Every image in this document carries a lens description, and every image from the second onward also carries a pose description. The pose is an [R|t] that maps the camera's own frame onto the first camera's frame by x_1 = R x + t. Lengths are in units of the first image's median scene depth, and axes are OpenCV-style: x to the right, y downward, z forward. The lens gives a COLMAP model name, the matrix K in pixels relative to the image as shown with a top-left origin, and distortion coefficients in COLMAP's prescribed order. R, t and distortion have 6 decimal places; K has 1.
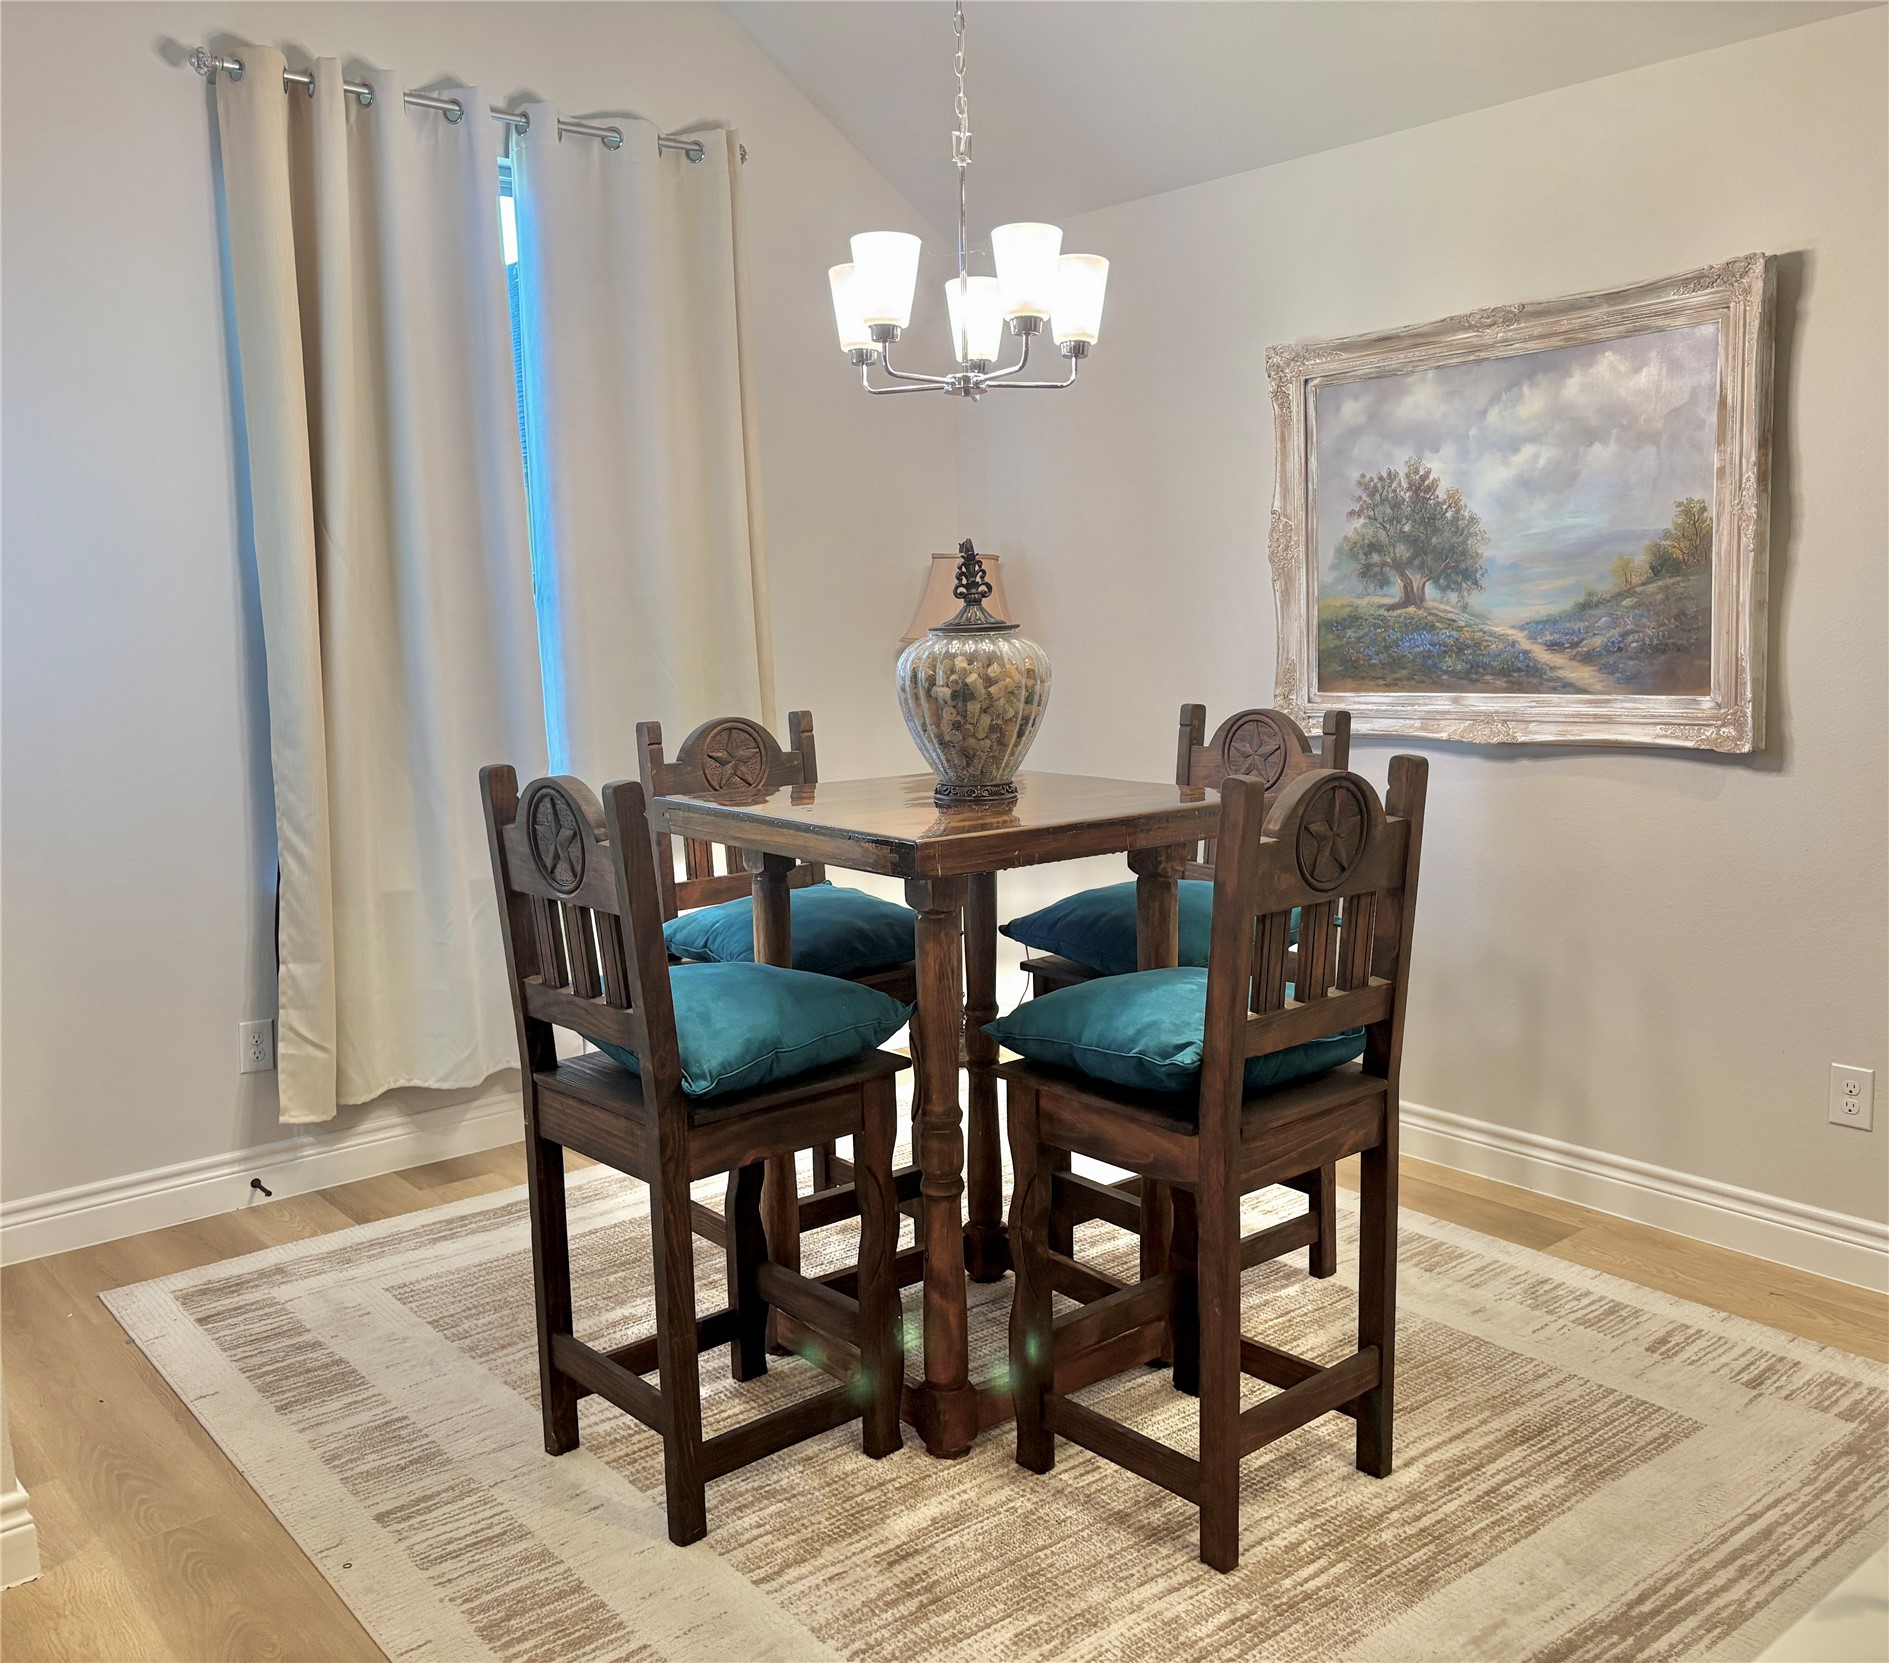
lens RADIAL K [[1736.6, 0, 944.5], [0, 1736.6, 831.5], [0, 0, 1]] dist [0.009897, 0.001825]
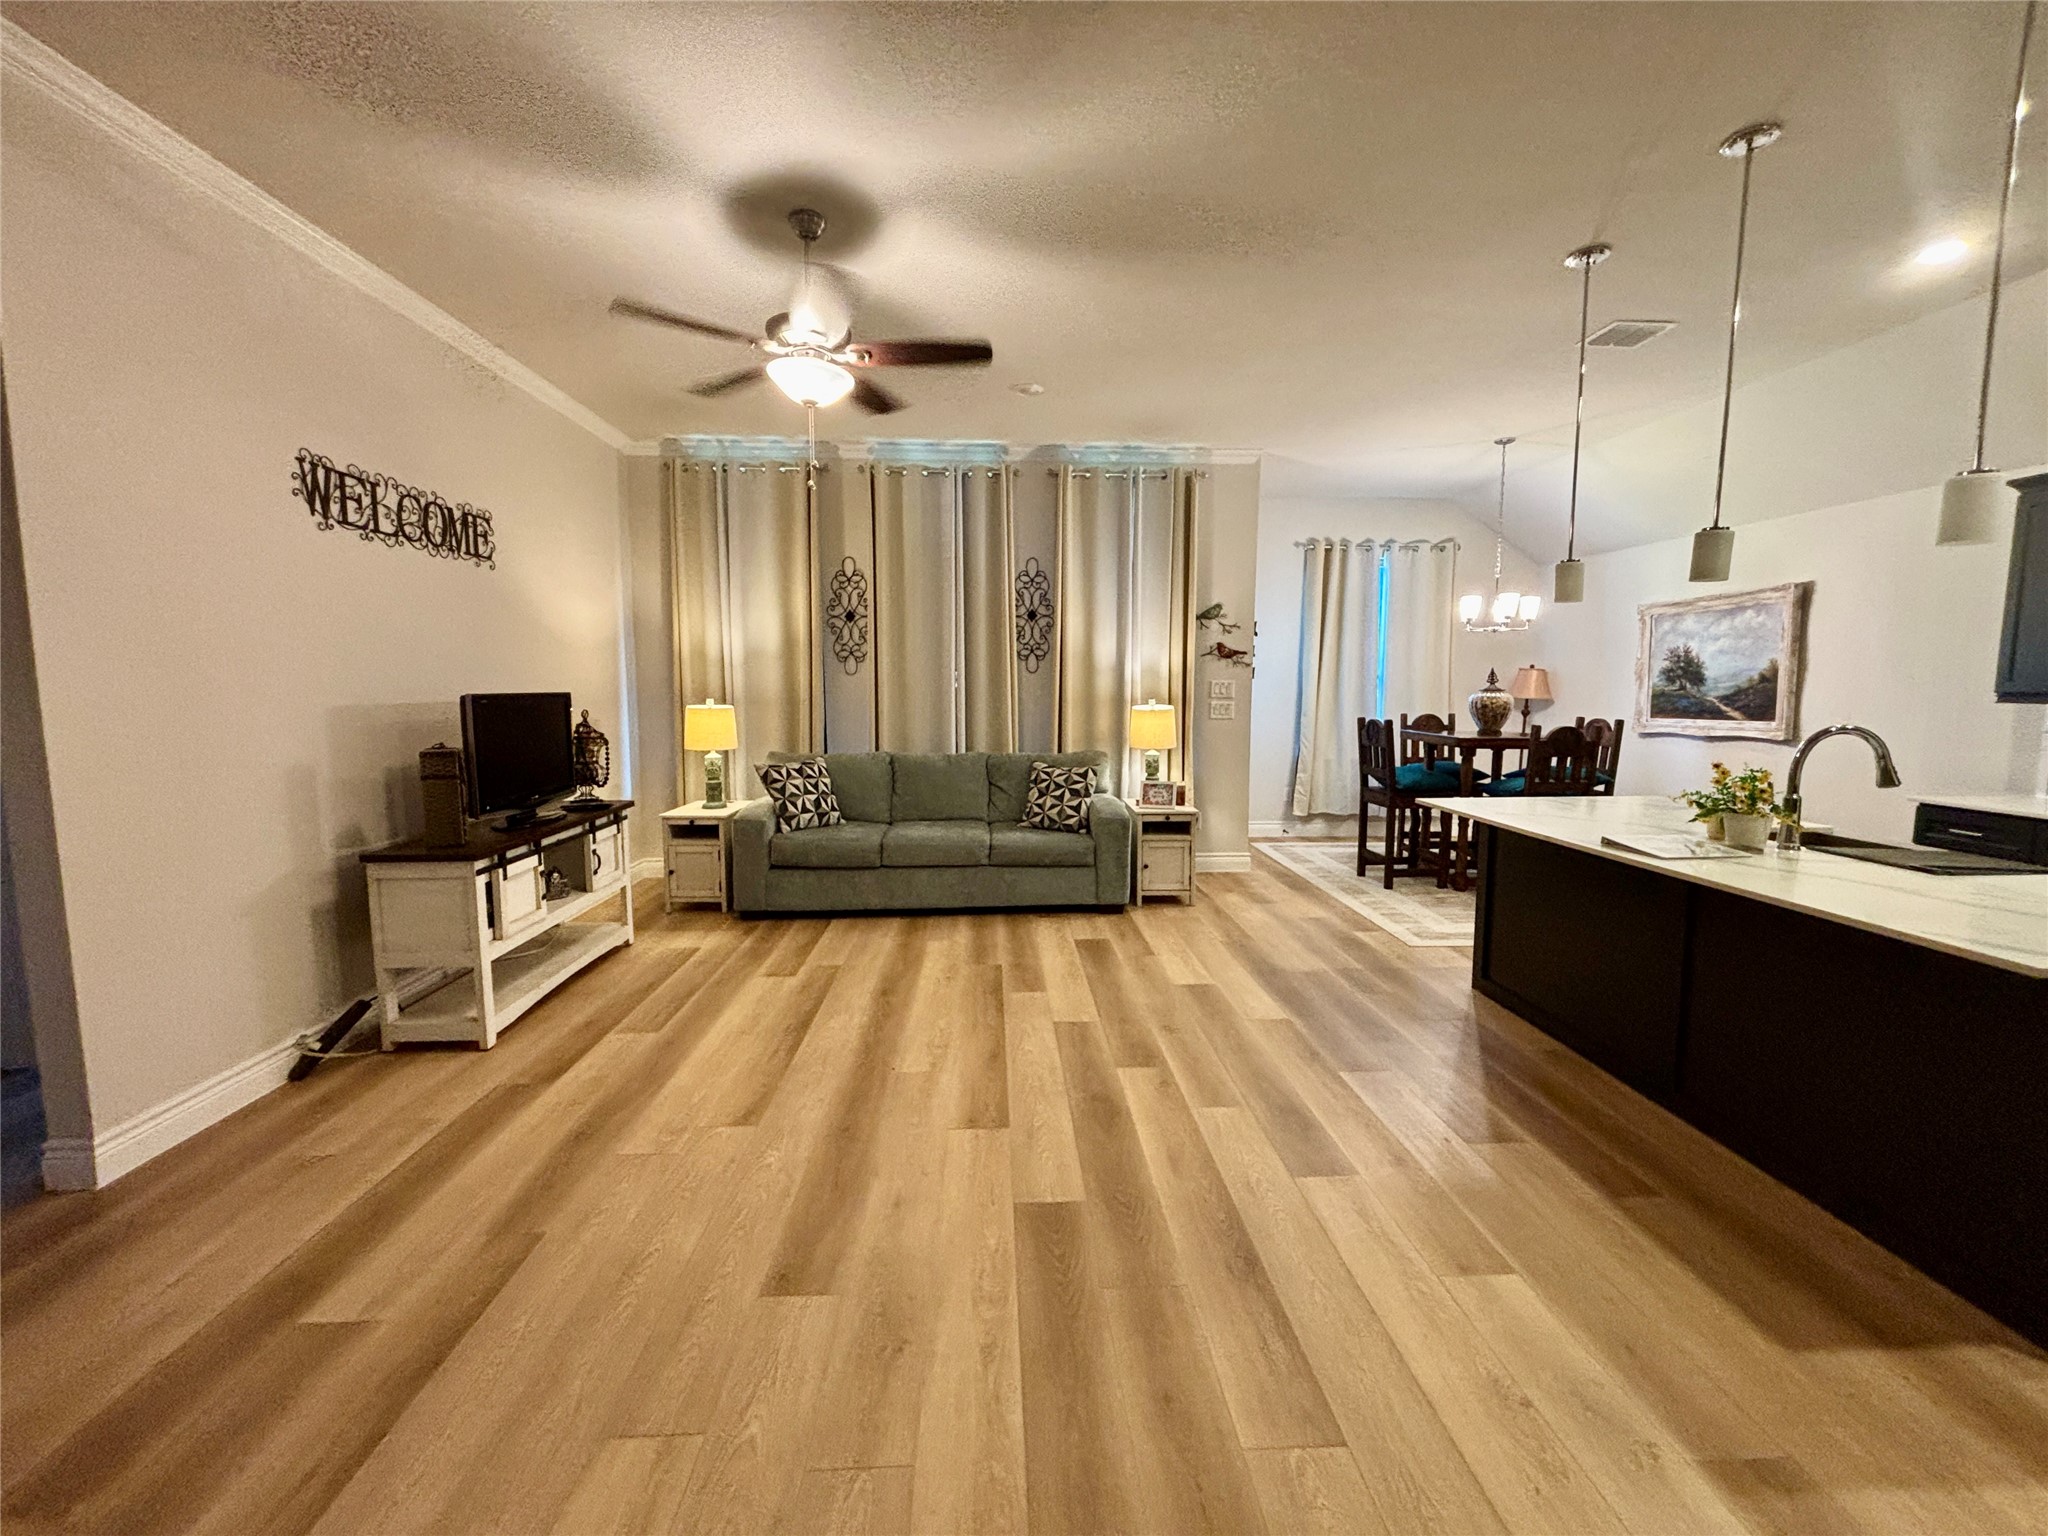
lens RADIAL K [[830.6, 0, 1024.0], [0, 830.6, 768.0], [0, 0, 1]] dist [-0.001944, 0.000253]
pose [[0.800736, 0.088926, -0.592379, 0.235085], [-0.104472, 0.994495, 0.008071, 0.121063], [0.589836, 0.055424, 0.805619, -0.892281]]
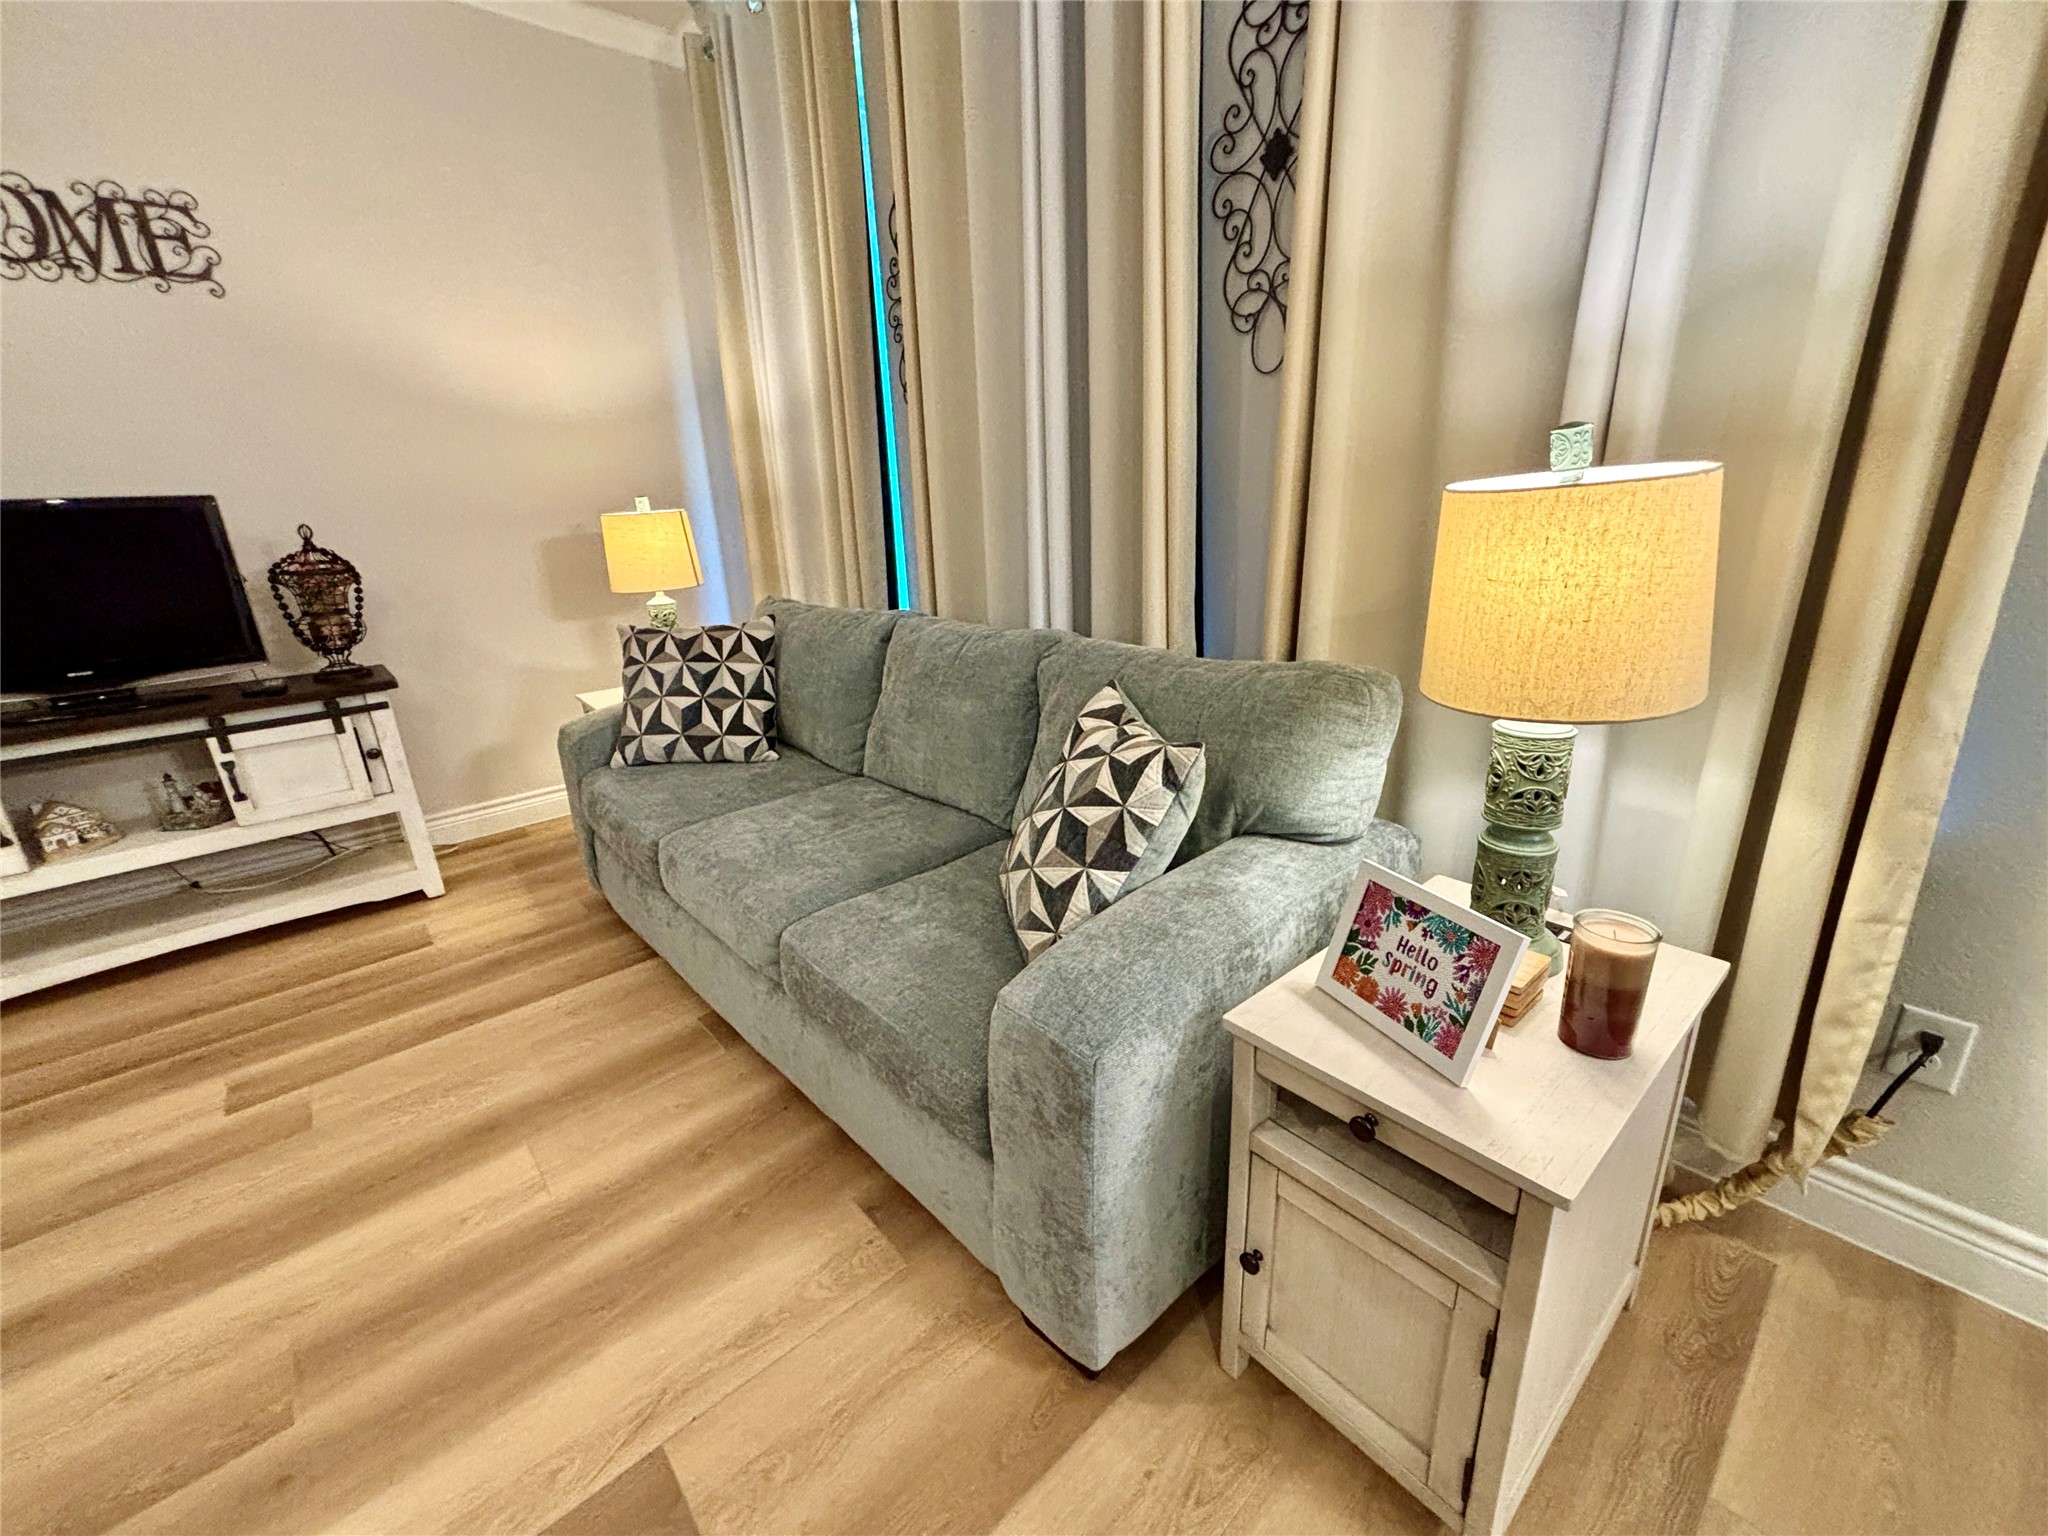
lens RADIAL K [[830.6, 0, 1024.0], [0, 830.6, 768.0], [0, 0, 1]] dist [-0.001944, 0.000253]
pose [[0.037733, 0.337522, -0.940561, -0.340499], [-0.094355, 0.938230, 0.332900, -0.019169], [0.994823, 0.076185, 0.067249, 0.634253]]
